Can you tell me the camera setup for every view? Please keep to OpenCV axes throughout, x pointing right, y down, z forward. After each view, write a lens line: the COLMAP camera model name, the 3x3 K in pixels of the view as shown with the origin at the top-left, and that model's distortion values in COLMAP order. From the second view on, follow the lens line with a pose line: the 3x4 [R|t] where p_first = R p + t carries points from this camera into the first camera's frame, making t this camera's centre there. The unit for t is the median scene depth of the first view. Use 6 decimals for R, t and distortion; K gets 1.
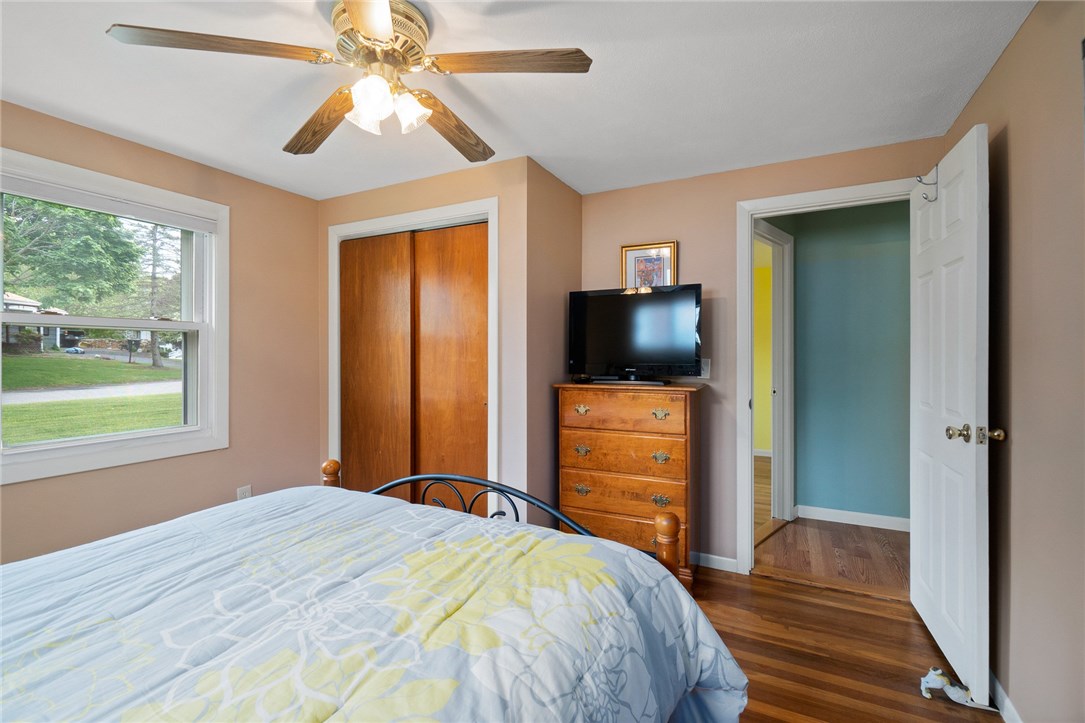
lens RADIAL K [[486.3, 0, 538.4], [0, 486.3, 358.0], [0, 0, 1]] dist [-0.014396, -0.000043]
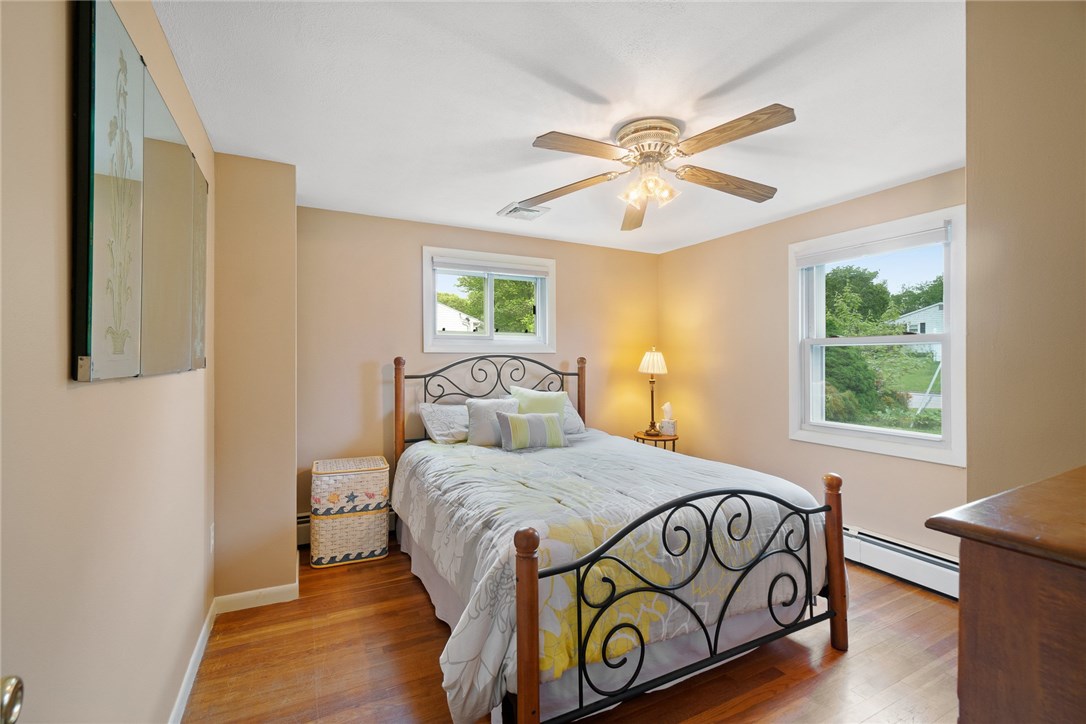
lens RADIAL K [[486.7, 0, 538.9], [0, 486.7, 358.5], [0, 0, 1]] dist [-0.014396, -0.000043]
pose [[-0.593764, 0.001934, -0.804637, 1.151384], [-0.012284, 0.999859, 0.011469, -0.038626], [0.804545, 0.016694, -0.593657, 1.778217]]
